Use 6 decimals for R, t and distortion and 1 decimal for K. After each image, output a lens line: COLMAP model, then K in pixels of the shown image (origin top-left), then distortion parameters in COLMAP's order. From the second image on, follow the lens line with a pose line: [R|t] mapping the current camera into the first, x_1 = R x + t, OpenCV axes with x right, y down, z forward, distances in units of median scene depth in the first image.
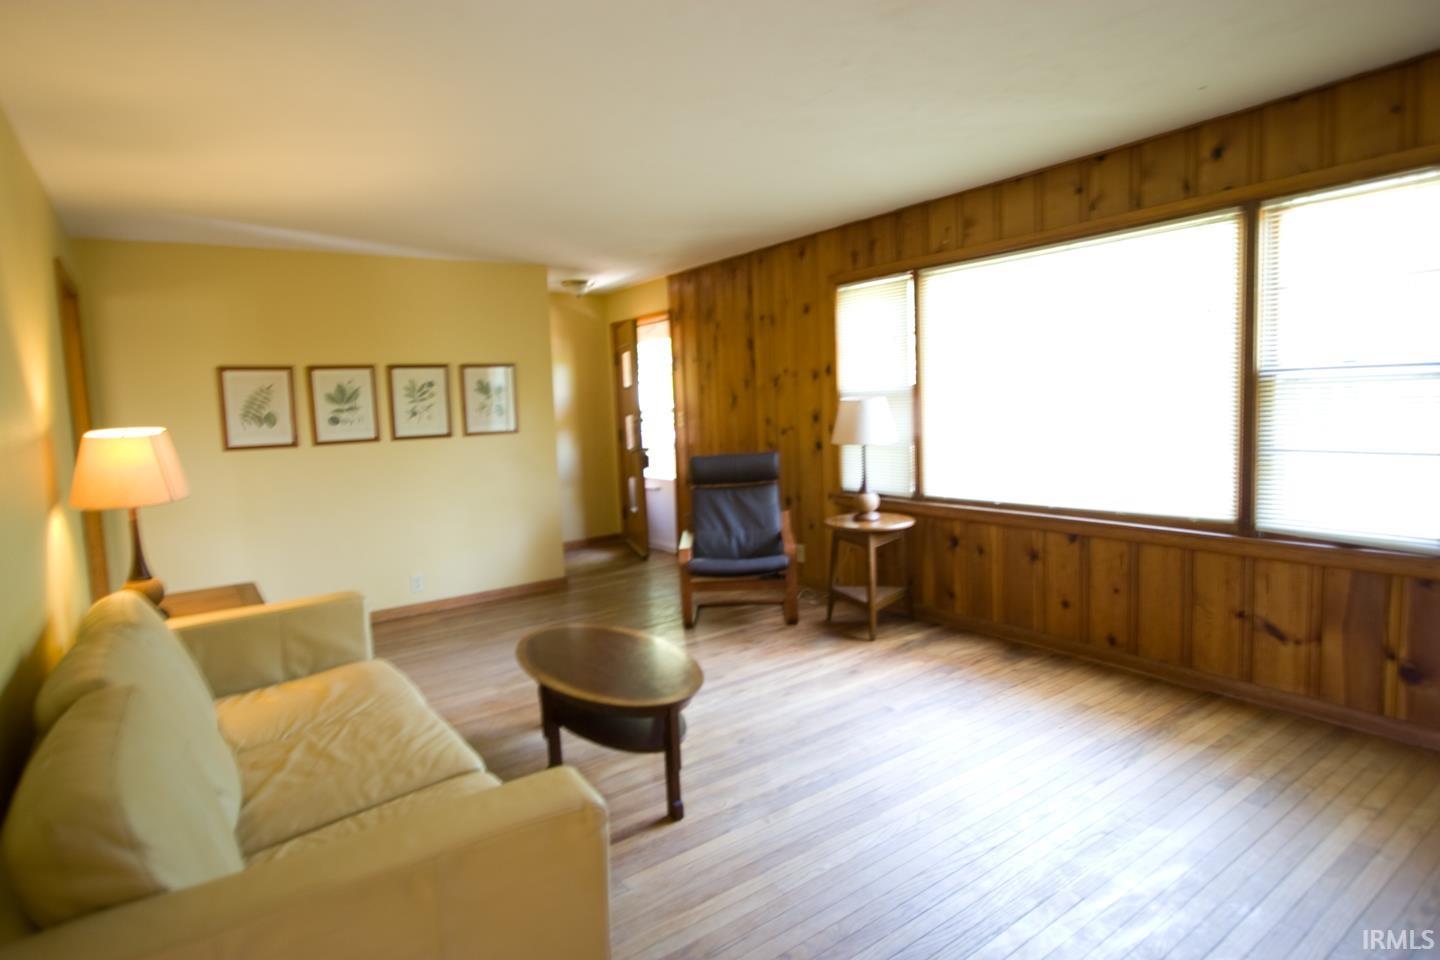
lens RADIAL K [[779.9, 0, 706.0], [0, 779.9, 467.7], [0, 0, 1]] dist [-0.012825, 0.002219]
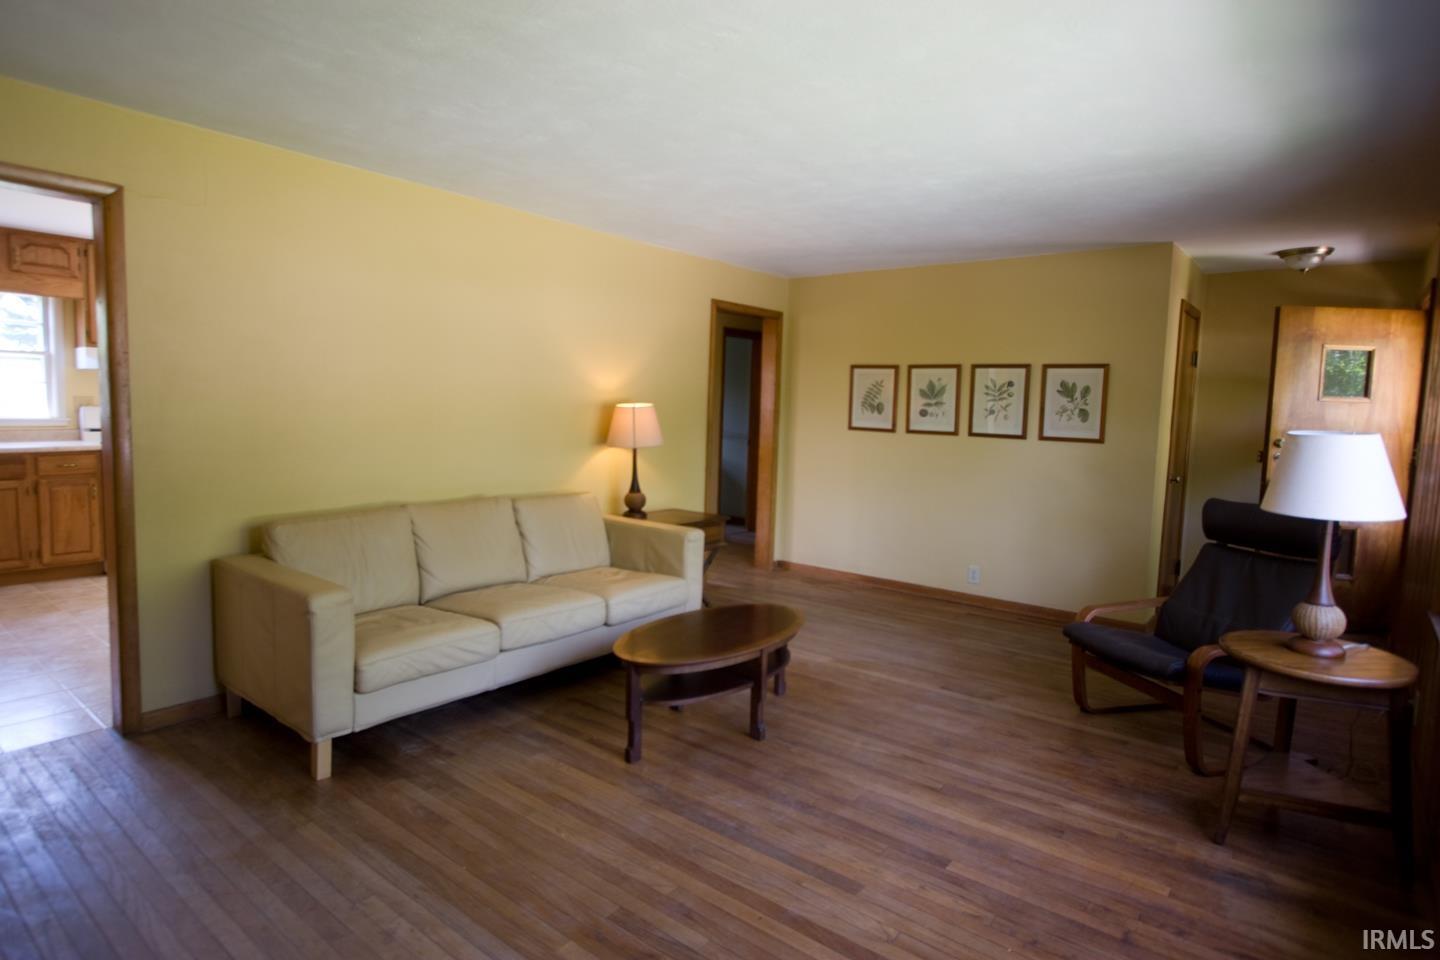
lens RADIAL K [[779.9, 0, 717.1], [0, 779.9, 472.3], [0, 0, 1]] dist [-0.012825, 0.002219]
pose [[0.280162, 0.137615, -0.950037, 0.536784], [-0.125155, 0.986460, 0.105984, -0.058164], [0.951759, 0.089209, 0.293592, 0.384428]]
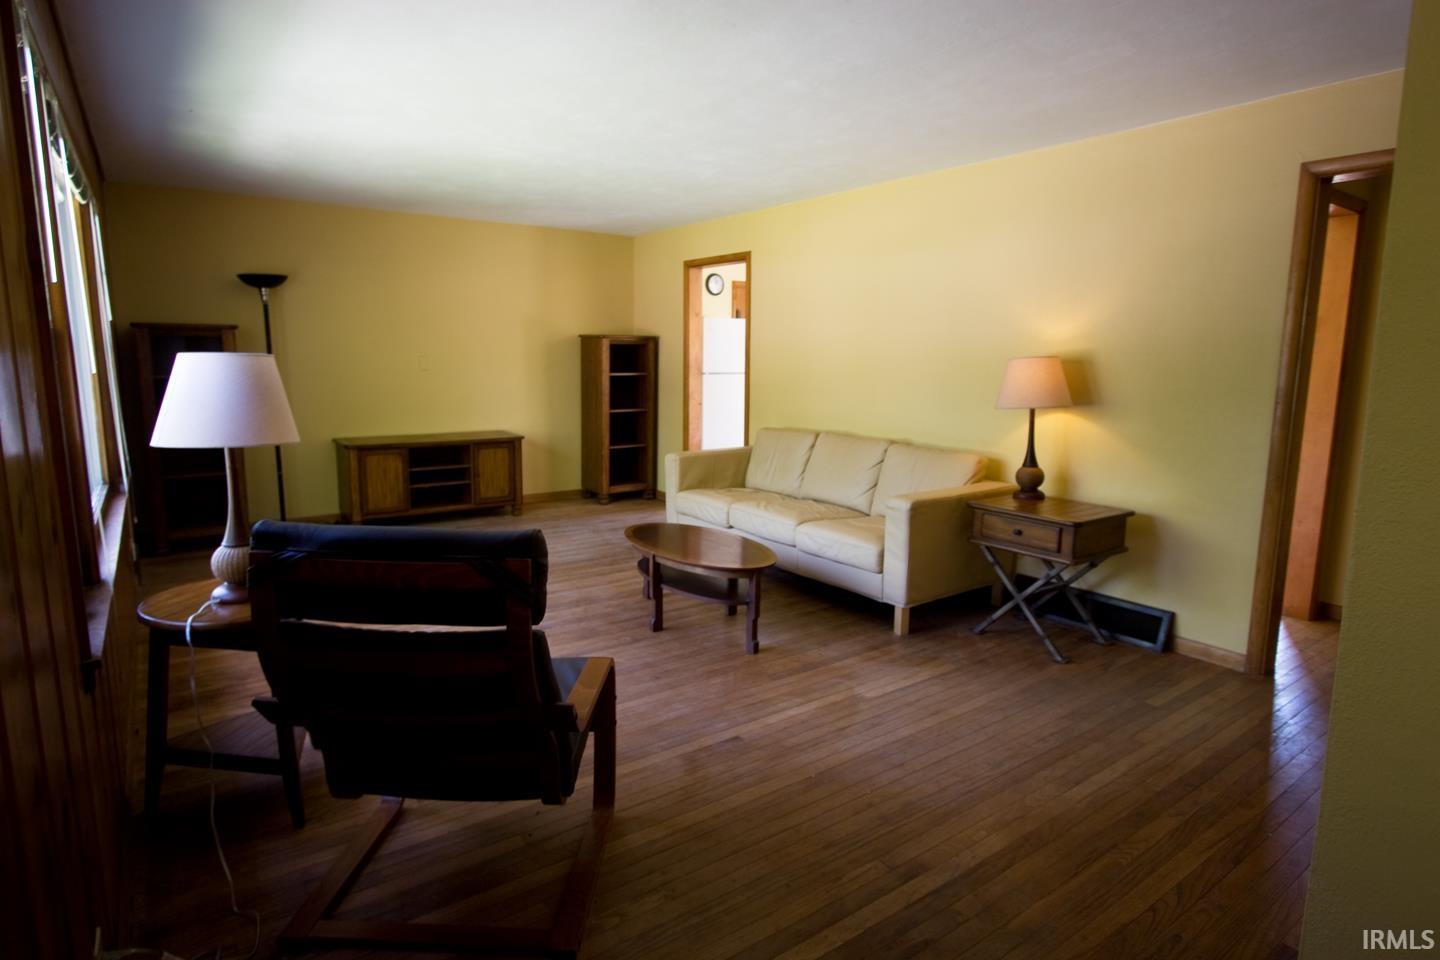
lens RADIAL K [[779.9, 0, 717.5], [0, 779.9, 474.2], [0, 0, 1]] dist [-0.012825, 0.002219]
pose [[-0.998346, 0.056134, -0.012380, -0.095319], [0.051332, 0.967523, 0.247515, -0.122202], [0.025872, 0.246471, -0.968805, 1.349674]]
